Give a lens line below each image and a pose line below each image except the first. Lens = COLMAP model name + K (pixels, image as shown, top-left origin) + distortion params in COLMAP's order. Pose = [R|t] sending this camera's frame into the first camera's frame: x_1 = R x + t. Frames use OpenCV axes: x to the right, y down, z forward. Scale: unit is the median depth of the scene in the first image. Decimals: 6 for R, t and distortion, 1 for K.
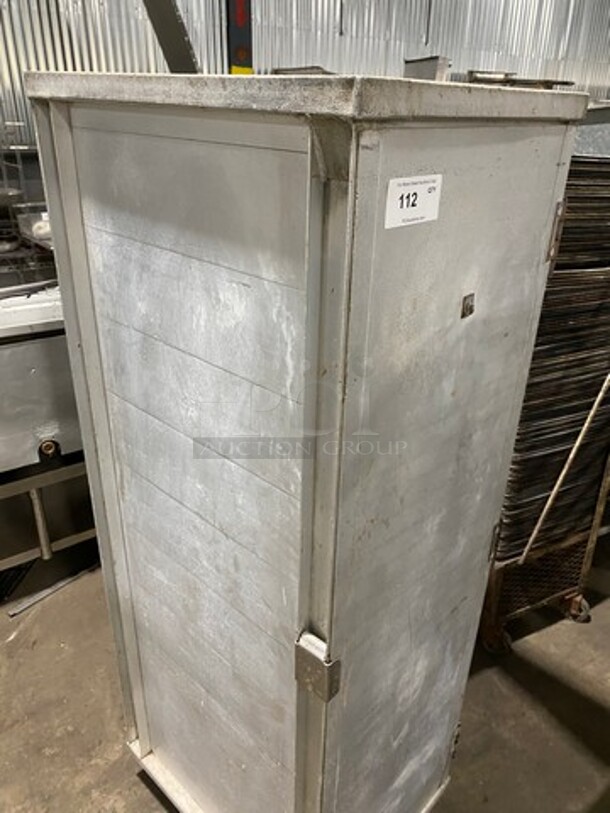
lens RADIAL K [[623.7, 0, 307.3], [0, 623.7, 409.8], [0, 0, 1]] dist [0.007103, 0.004813]
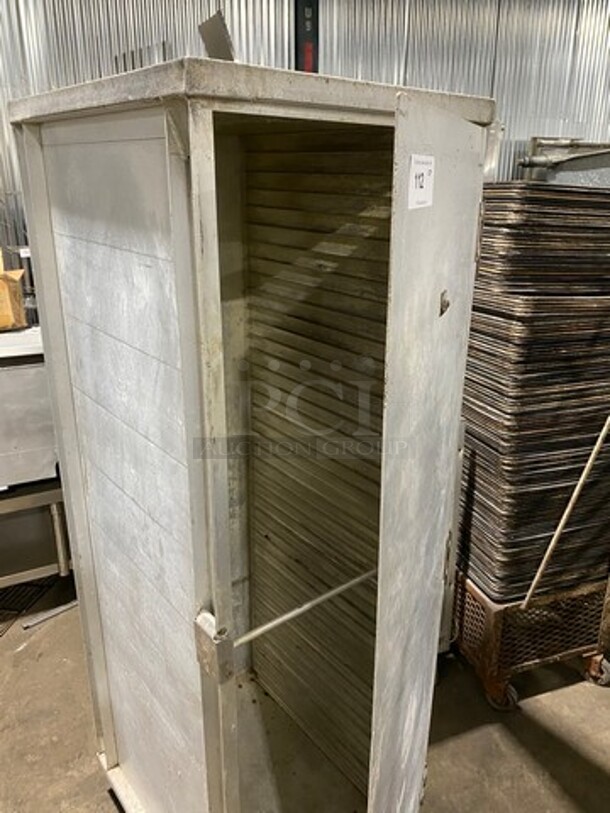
lens RADIAL K [[625.2, 0, 305.0], [0, 625.2, 406.5], [0, 0, 1]] dist [0.001727, 0.008325]
pose [[0.990055, 0.032531, -0.136870, 0.152984], [-0.047458, 0.993099, -0.107252, 0.068364], [0.132436, 0.112680, 0.984766, -0.007303]]
